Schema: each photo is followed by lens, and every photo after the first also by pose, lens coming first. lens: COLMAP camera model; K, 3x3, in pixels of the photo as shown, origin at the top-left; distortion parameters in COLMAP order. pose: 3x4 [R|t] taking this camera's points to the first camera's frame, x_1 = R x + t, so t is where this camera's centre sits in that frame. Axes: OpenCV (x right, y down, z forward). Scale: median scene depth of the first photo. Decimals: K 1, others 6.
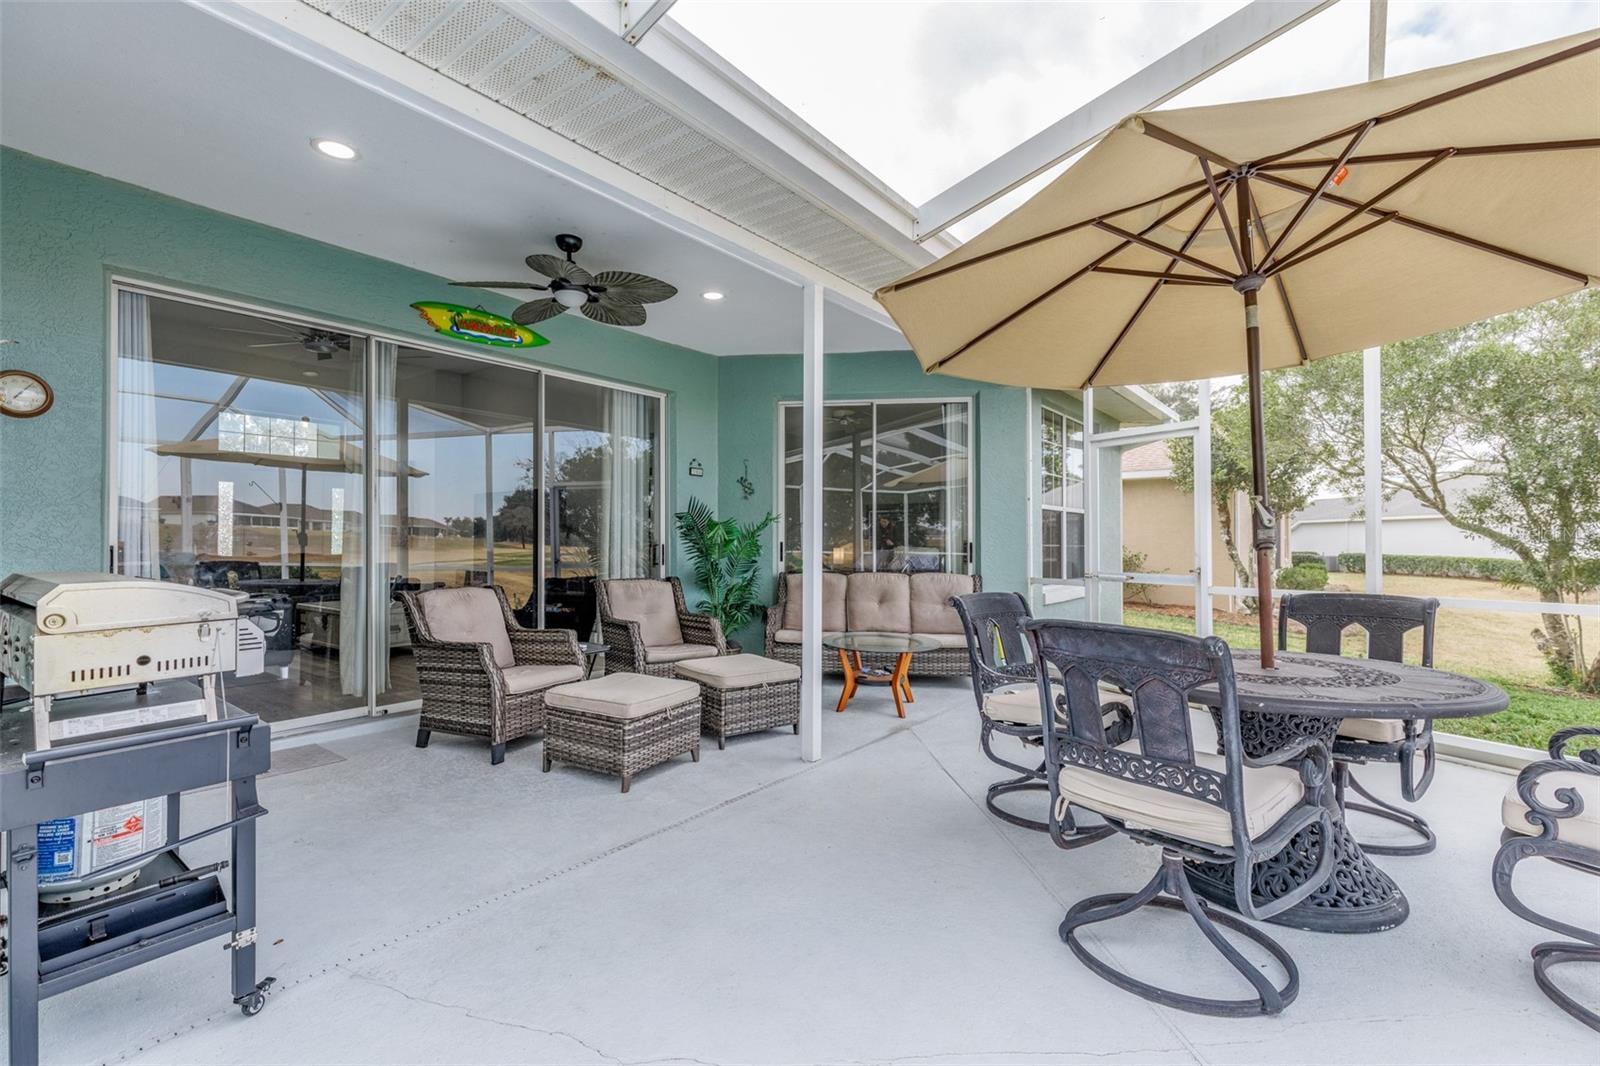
lens RADIAL K [[686.5, 0, 800.0], [0, 686.5, 533.0], [0, 0, 1]] dist [0.000536, 0.000041]
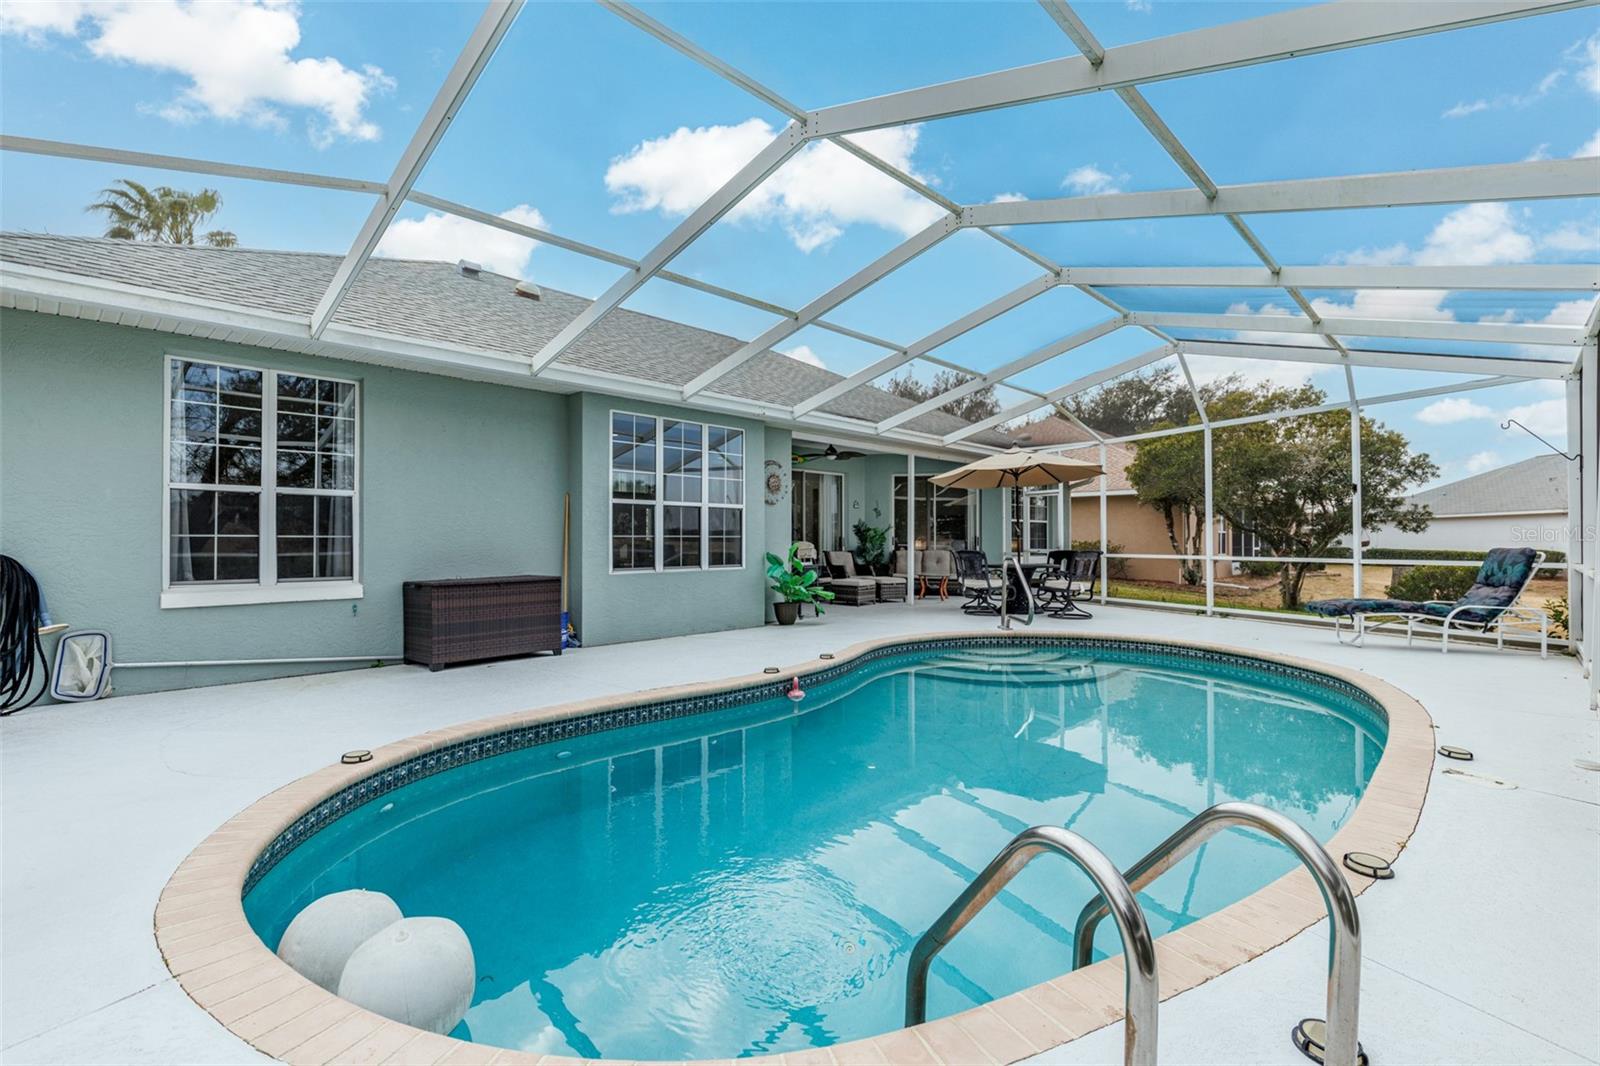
lens RADIAL K [[735.0, 0, 795.8], [0, 735.0, 535.9], [0, 0, 1]] dist [0.002388, 0.000142]
pose [[0.995005, 0.000249, -0.099824, -0.118857], [0.000606, 0.999963, 0.008538, -0.011679], [0.099822, -0.008555, 0.994968, -1.646016]]
